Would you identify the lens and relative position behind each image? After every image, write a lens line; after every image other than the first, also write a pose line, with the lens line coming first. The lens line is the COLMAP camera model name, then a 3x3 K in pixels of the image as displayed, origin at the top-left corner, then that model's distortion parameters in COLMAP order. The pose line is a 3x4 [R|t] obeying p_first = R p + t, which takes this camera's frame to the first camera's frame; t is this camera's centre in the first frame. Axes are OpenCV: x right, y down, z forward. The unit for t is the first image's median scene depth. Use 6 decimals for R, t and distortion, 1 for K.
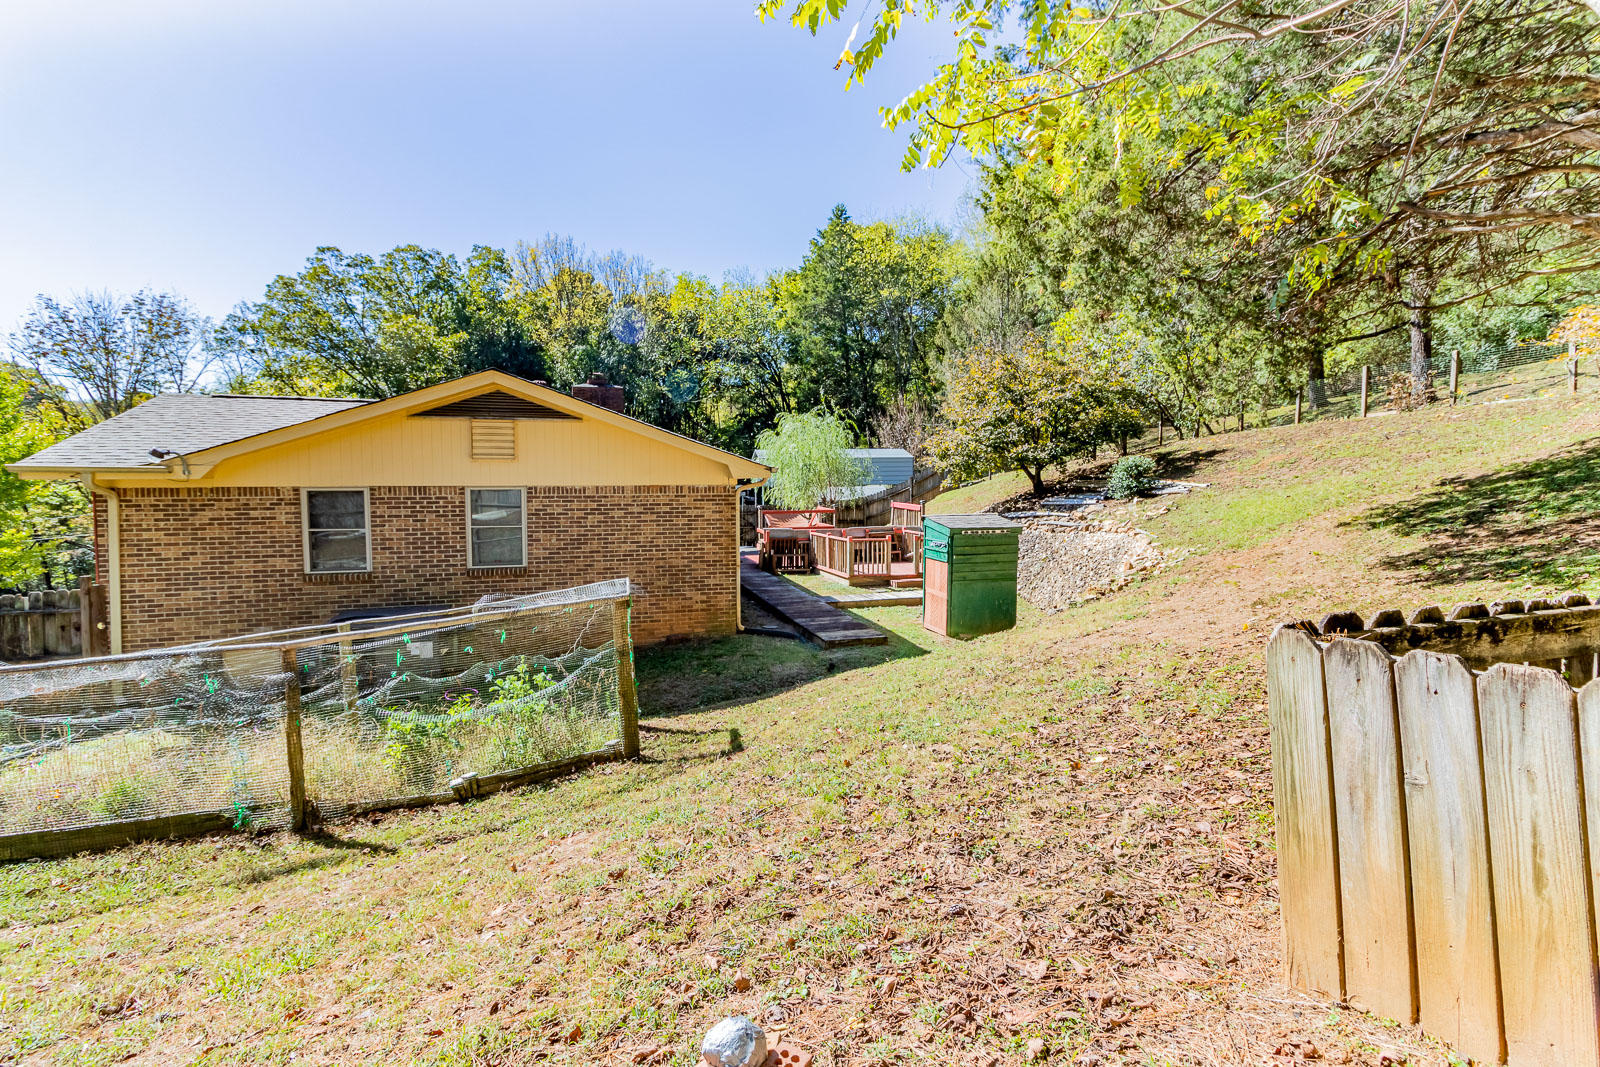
lens RADIAL K [[750.0, 0, 797.1], [0, 750.0, 516.2], [0, 0, 1]] dist [-0.001190, 0.000932]
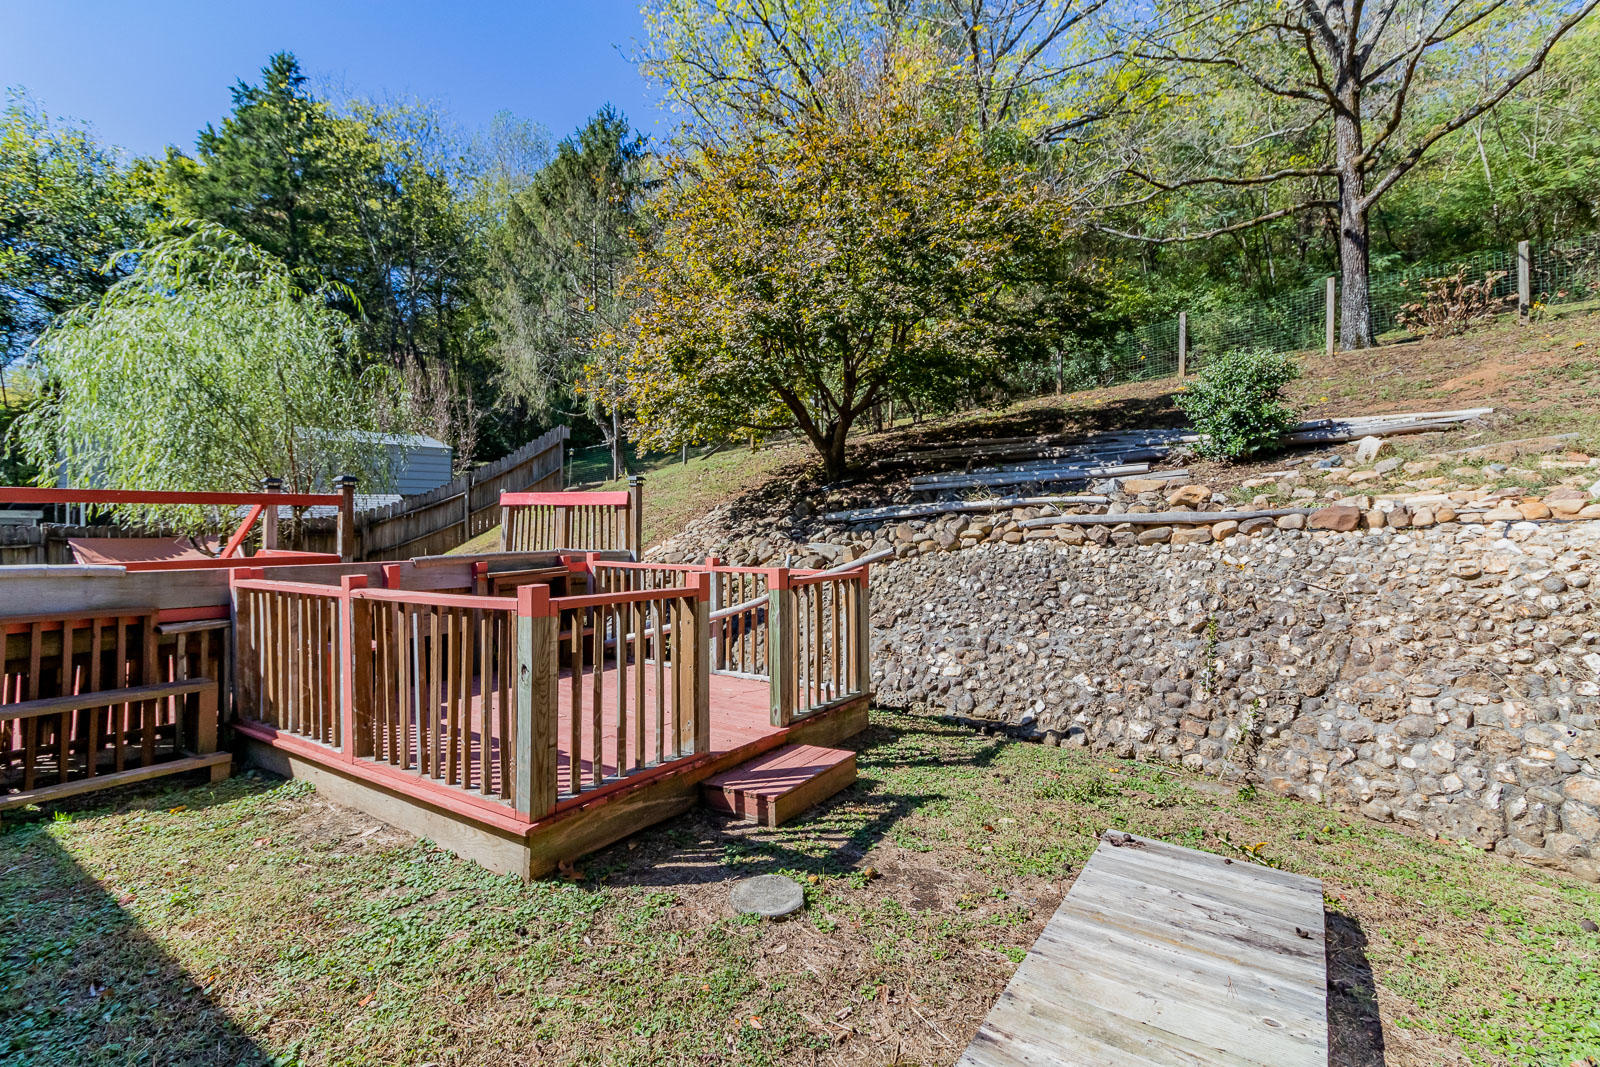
lens RADIAL K [[750.0, 0, 797.1], [0, 750.0, 516.2], [0, 0, 1]] dist [-0.001190, 0.000932]
pose [[0.781745, 0.005673, 0.623572, 0.006534], [0.032264, 0.998251, -0.049529, 0.012809], [-0.622763, 0.058838, 0.780195, 0.507067]]
